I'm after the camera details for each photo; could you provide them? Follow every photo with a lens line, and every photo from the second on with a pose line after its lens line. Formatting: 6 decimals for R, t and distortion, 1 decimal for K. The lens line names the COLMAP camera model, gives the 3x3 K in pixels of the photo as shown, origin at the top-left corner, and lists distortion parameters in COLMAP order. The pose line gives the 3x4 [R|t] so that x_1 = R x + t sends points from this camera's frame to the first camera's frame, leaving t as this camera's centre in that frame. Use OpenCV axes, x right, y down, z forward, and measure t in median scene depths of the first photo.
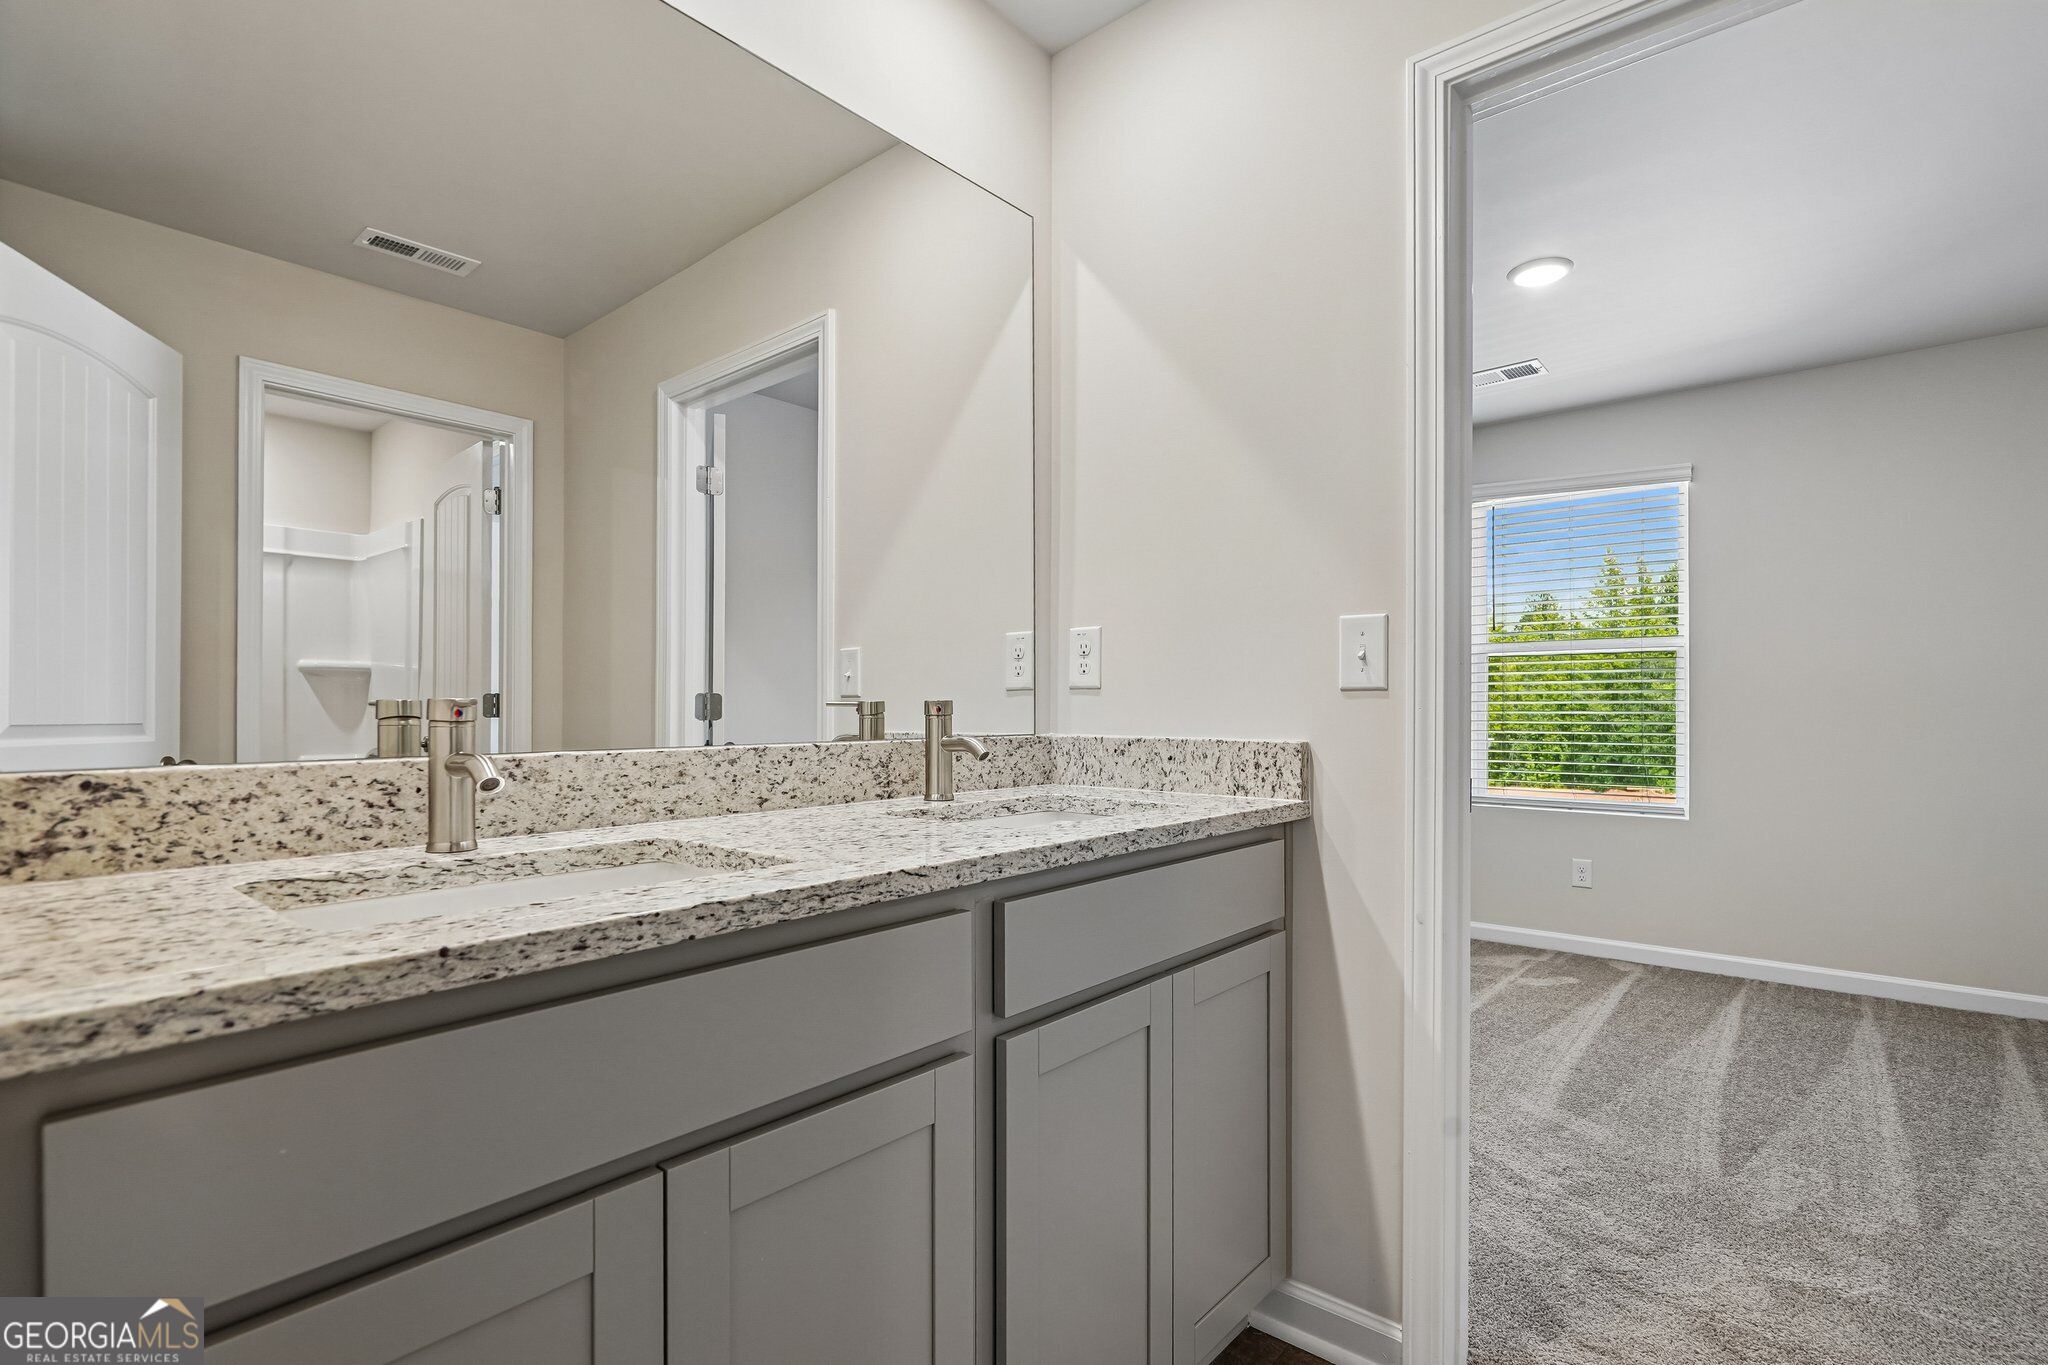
lens RADIAL K [[995.4, 0, 1030.1], [0, 995.4, 706.0], [0, 0, 1]] dist [0.032387, -0.000147]
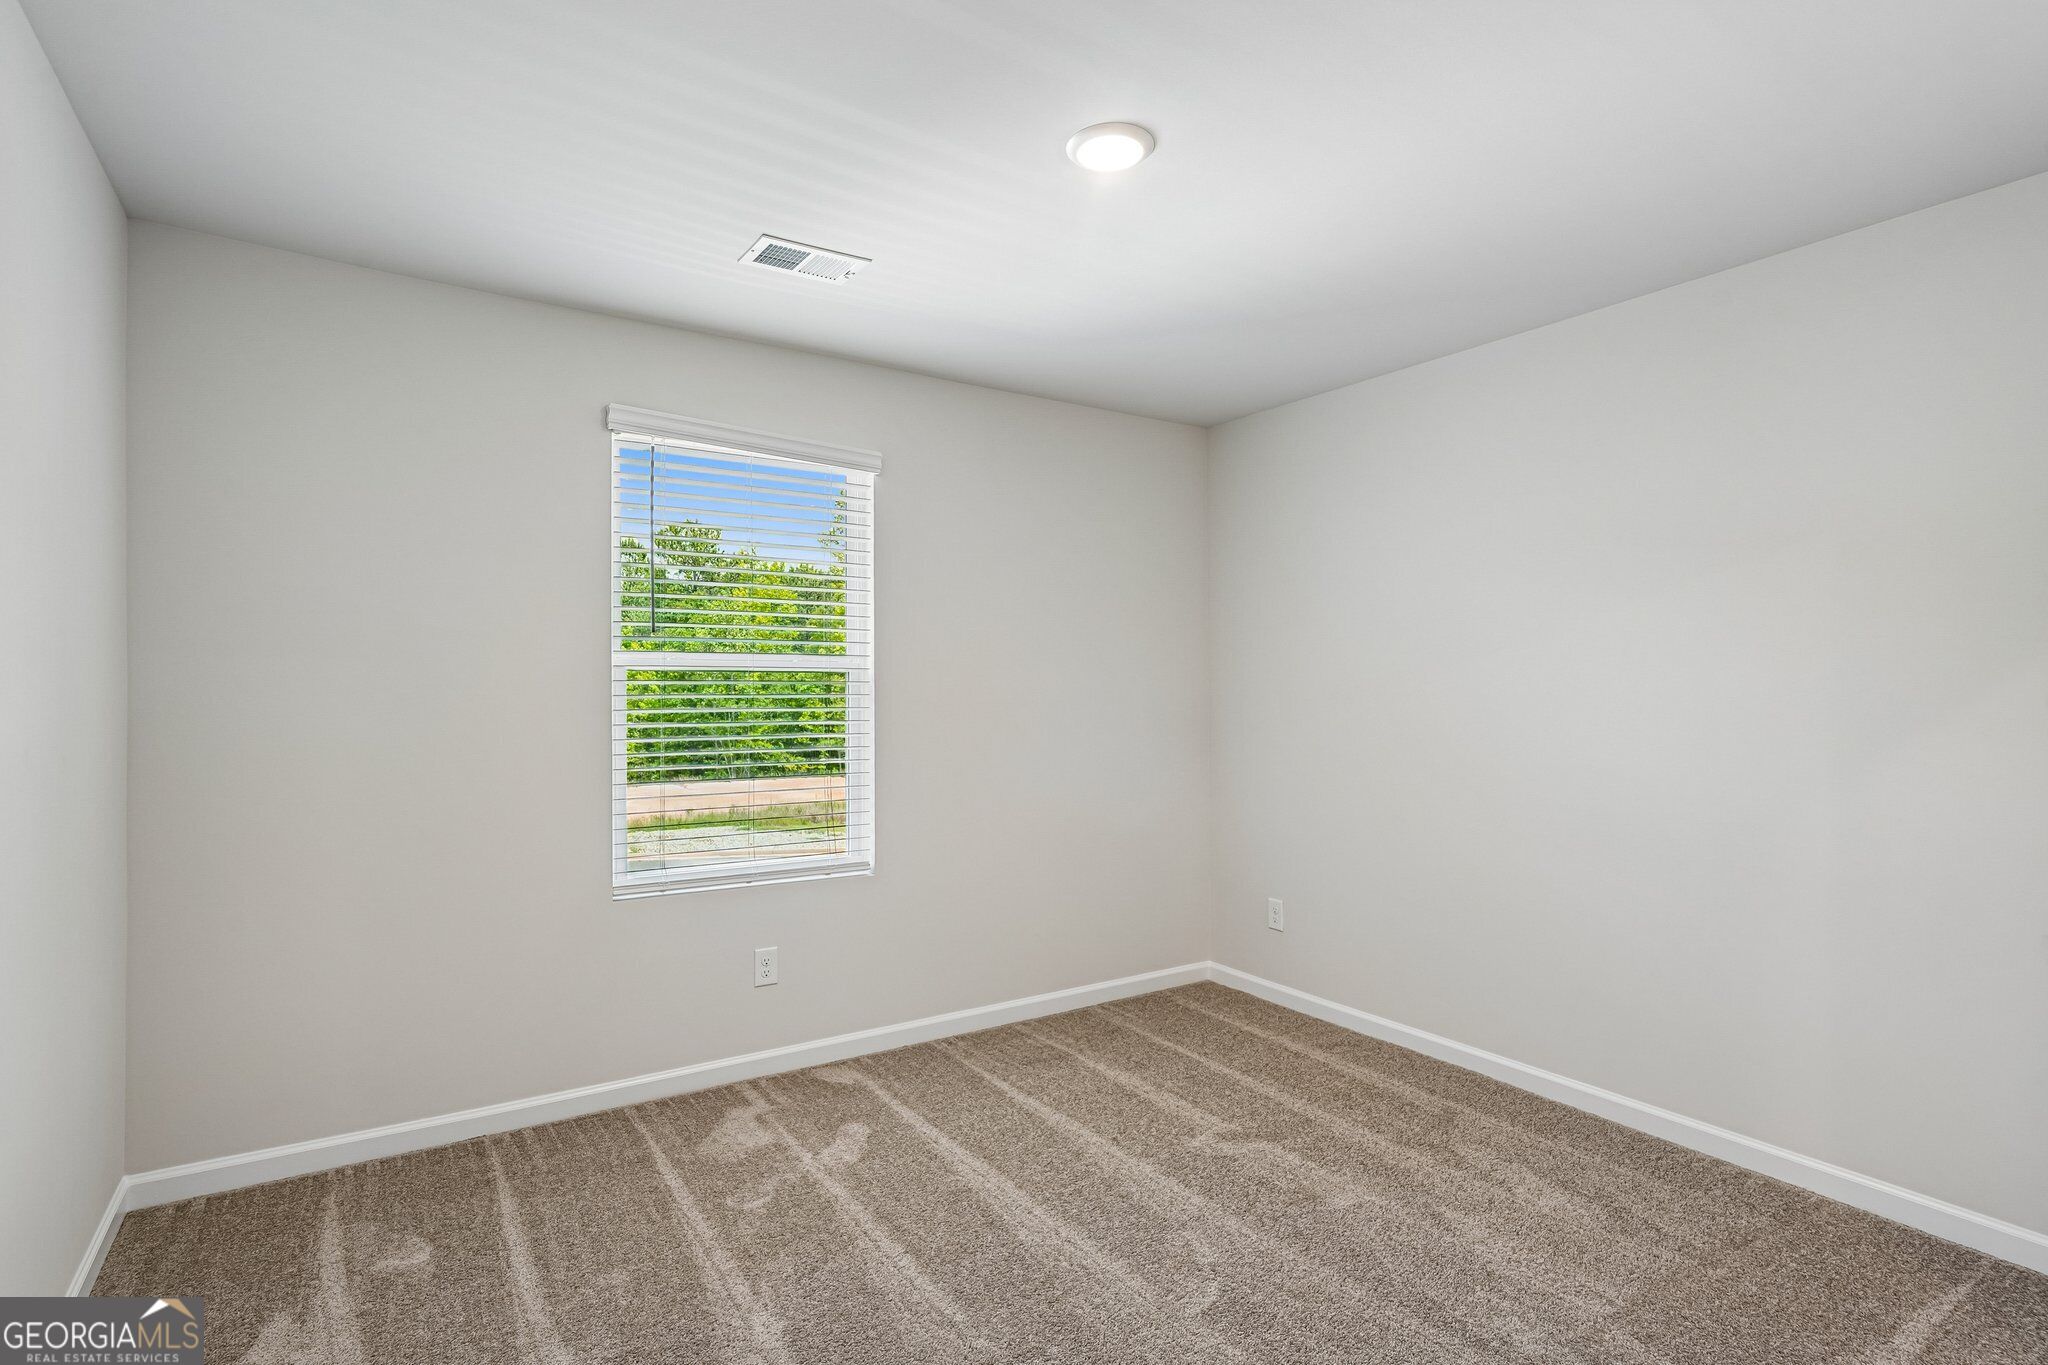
lens RADIAL K [[990.0, 0, 1024.0], [0, 990.0, 682.5], [0, 0, 1]] dist [-0.001917, 0.000028]
pose [[0.278353, 0.011418, 0.960411, -0.115166], [-0.016617, 0.999837, -0.007071, -0.045342], [-0.960335, -0.013991, 0.278498, 0.678001]]
